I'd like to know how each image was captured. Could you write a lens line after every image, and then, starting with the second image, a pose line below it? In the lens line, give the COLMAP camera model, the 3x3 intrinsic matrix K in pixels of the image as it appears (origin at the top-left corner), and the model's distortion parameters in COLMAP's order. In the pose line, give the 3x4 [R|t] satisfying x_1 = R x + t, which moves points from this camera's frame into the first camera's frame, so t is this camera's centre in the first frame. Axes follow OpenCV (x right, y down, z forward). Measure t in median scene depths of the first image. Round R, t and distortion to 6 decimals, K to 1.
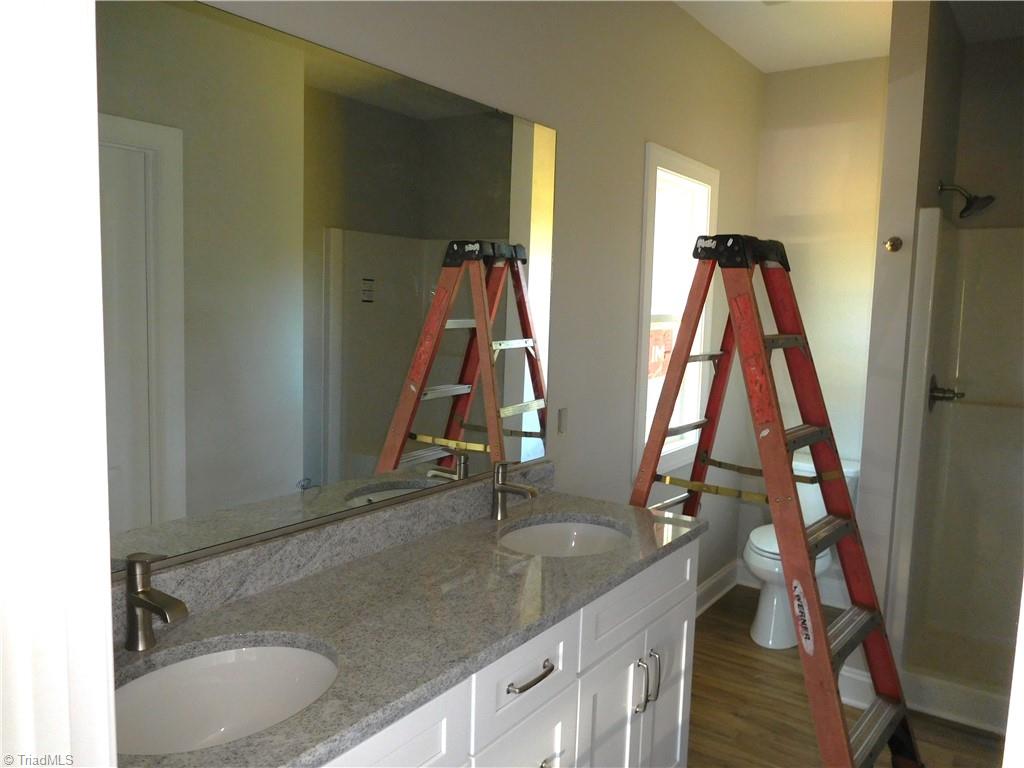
lens RADIAL K [[765.5, 0, 512.2], [0, 765.5, 384.1], [0, 0, 1]] dist [-0.009812, -0.002924]
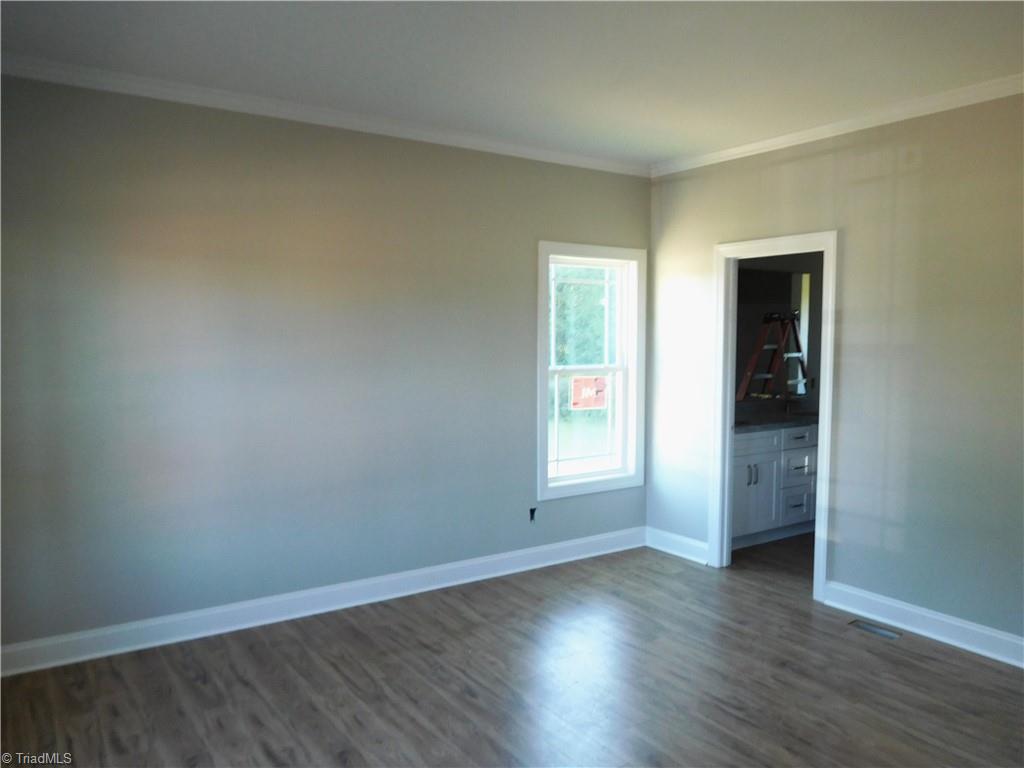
lens RADIAL K [[765.5, 0, 513.0], [0, 765.5, 386.5], [0, 0, 1]] dist [-0.009812, -0.002924]
pose [[0.940139, 0.003122, -0.340776, -0.006893], [-0.015069, 0.999361, -0.032415, 0.136842], [0.340457, 0.035609, 0.939586, -1.539499]]
